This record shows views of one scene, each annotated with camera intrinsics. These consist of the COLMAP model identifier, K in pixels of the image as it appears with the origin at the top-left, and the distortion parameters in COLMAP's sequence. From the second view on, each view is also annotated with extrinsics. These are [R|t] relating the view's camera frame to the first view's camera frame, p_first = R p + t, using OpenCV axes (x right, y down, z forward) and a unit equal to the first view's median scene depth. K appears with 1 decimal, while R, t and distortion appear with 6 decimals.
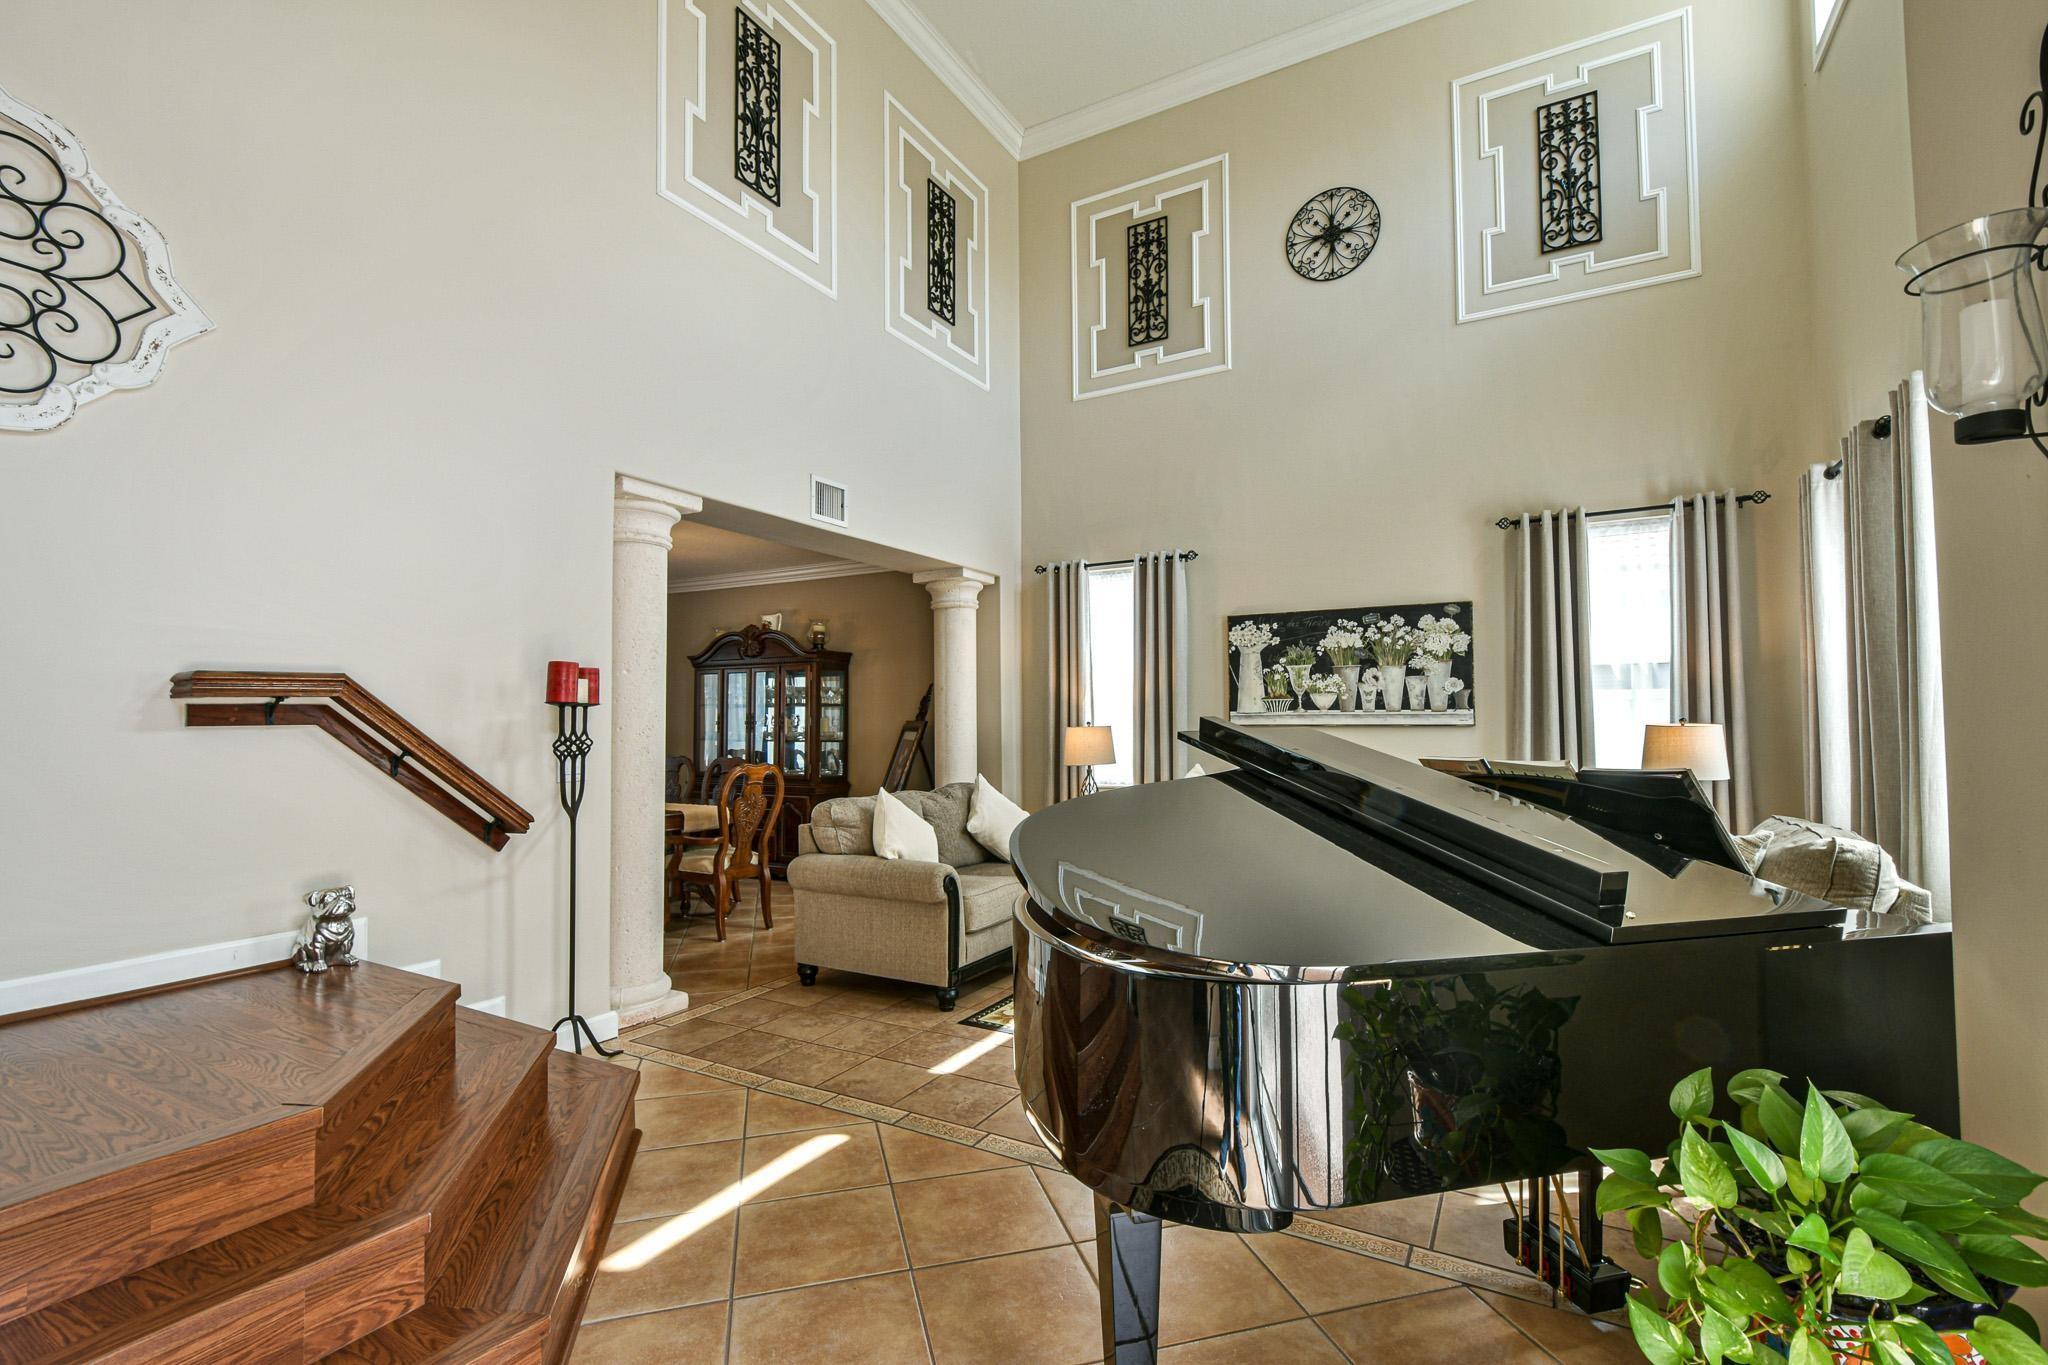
lens RADIAL K [[899.9, 0, 1028.4], [0, 899.9, 690.2], [0, 0, 1]] dist [0.002942, 0.000607]
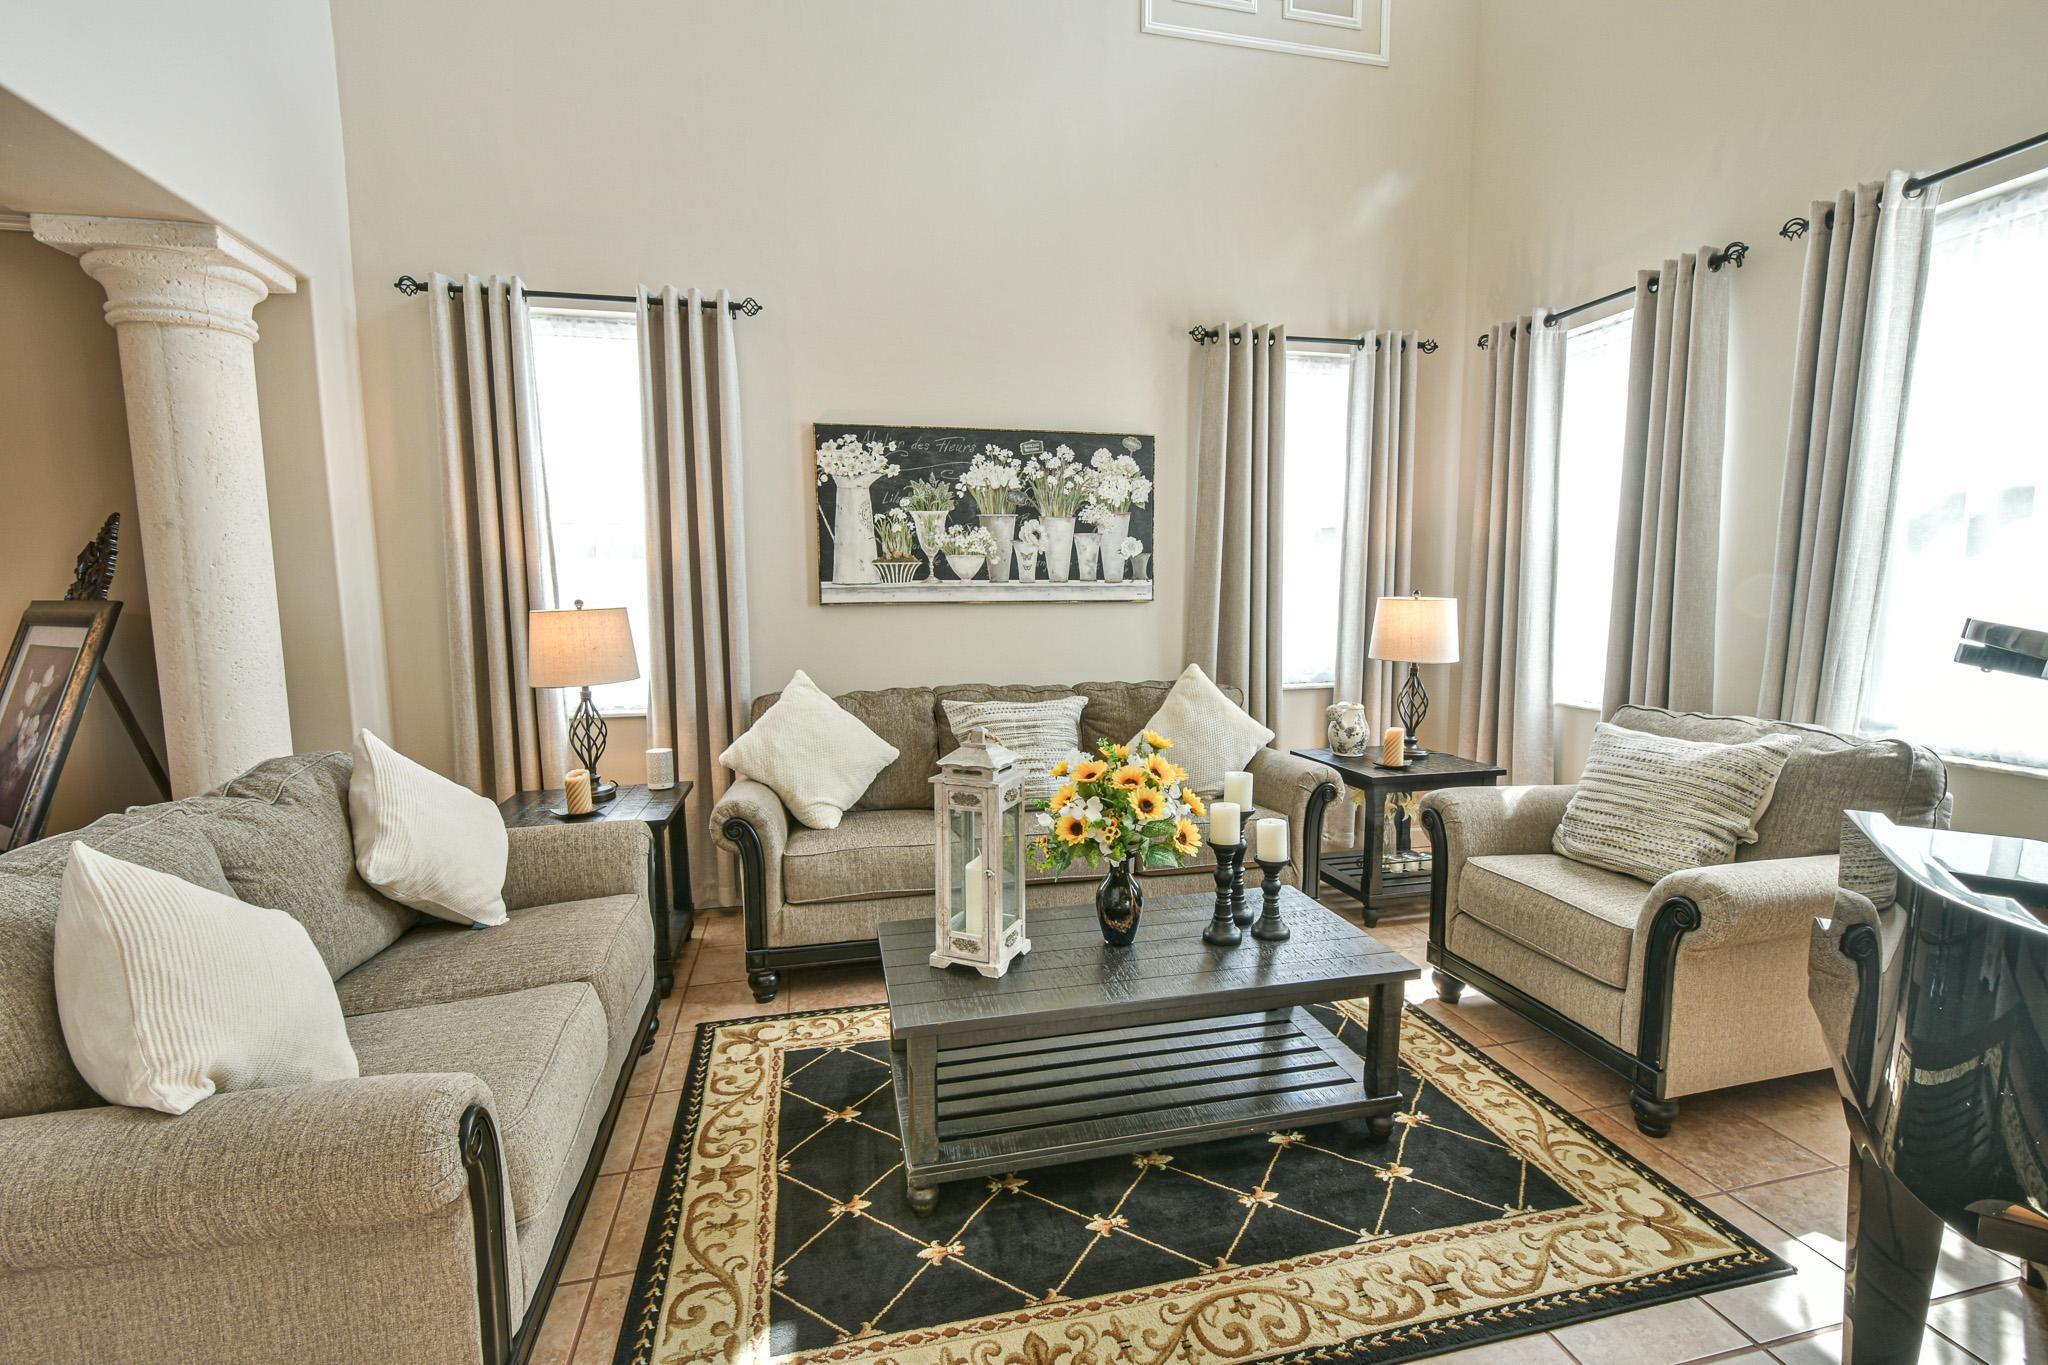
lens RADIAL K [[899.9, 0, 1020.7], [0, 899.9, 683.6], [0, 0, 1]] dist [0.002942, 0.000607]
pose [[0.732751, -0.075432, 0.676304, -0.109432], [-0.020606, 0.990922, 0.132848, 0.008923], [-0.680185, -0.111281, 0.724544, 0.482531]]
